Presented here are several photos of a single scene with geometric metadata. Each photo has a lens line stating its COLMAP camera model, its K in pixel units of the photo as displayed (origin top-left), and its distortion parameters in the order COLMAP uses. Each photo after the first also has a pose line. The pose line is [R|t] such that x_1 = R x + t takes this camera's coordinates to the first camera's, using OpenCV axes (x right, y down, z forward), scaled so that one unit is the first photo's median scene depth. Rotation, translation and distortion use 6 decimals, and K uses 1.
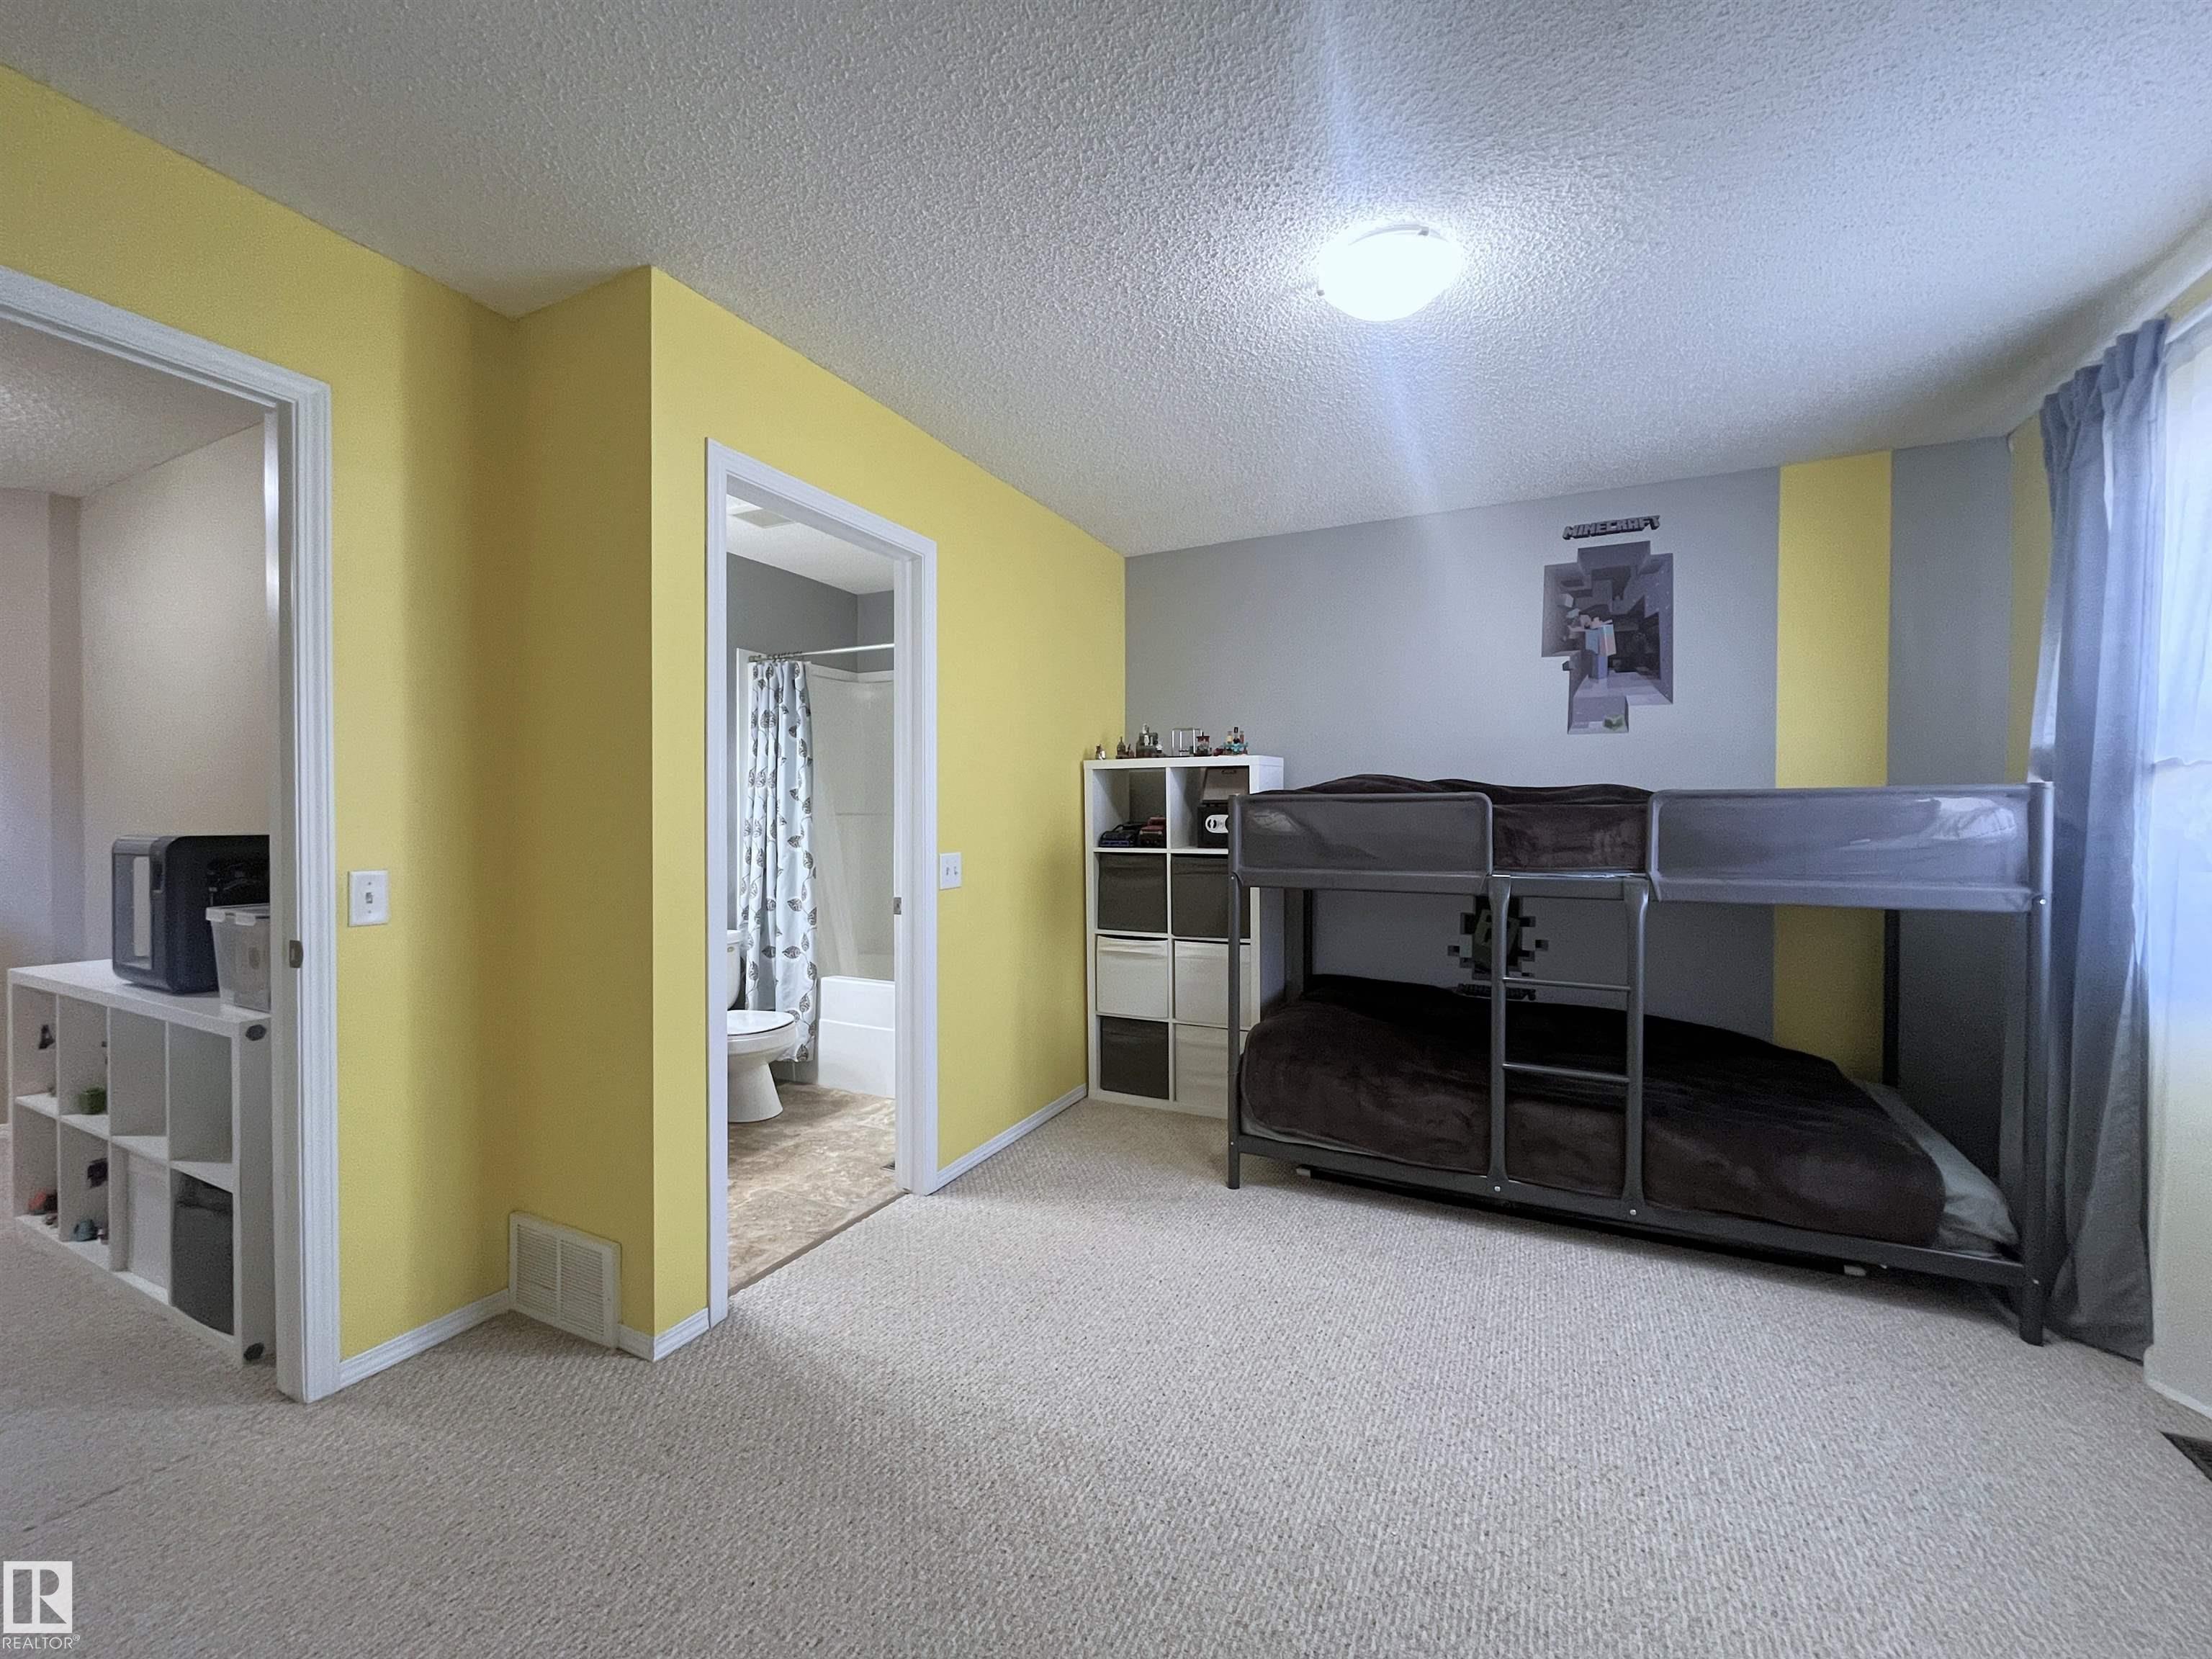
lens RADIAL K [[898.9, 0, 1089.3], [0, 898.9, 819.9], [0, 0, 1]] dist [-0.000217, 0.000664]
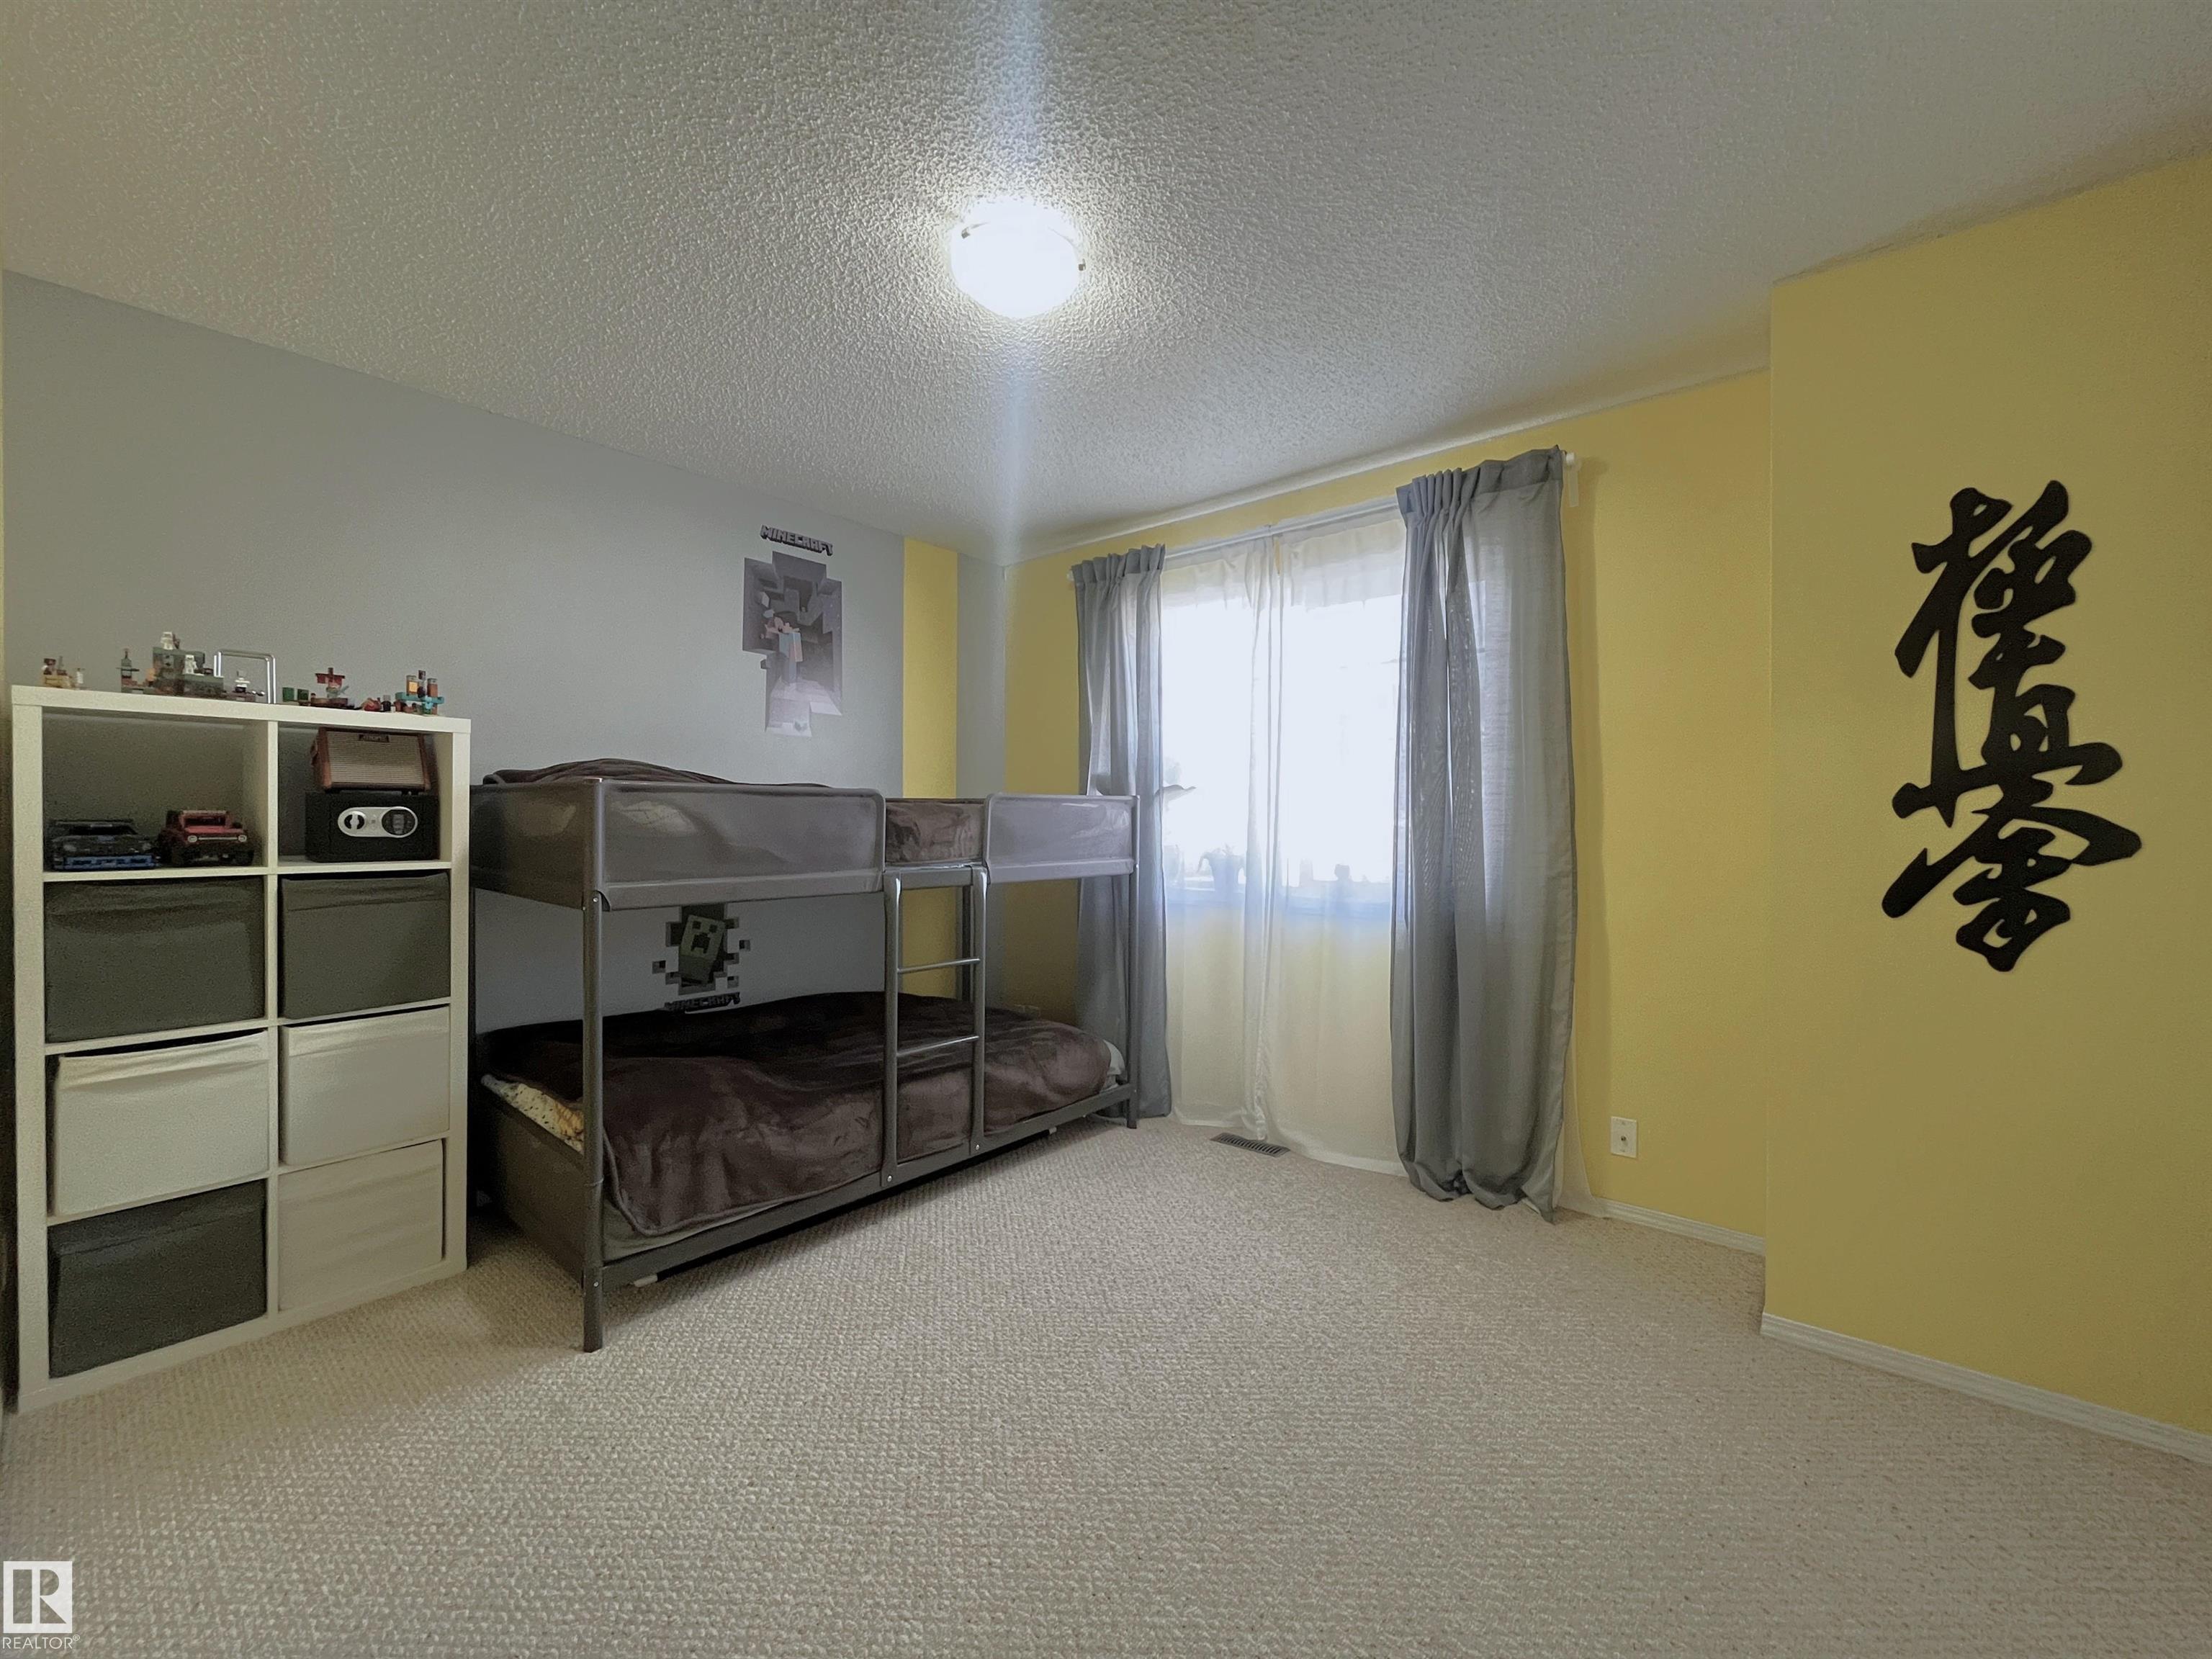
lens RADIAL K [[898.9, 0, 1113.4], [0, 898.9, 824.6], [0, 0, 1]] dist [-0.000217, 0.000664]
pose [[0.234740, -0.004287, 0.972049, -0.356685], [-0.001650, 0.999987, 0.004809, 0.002575], [-0.972057, -0.002732, 0.234730, 0.385882]]
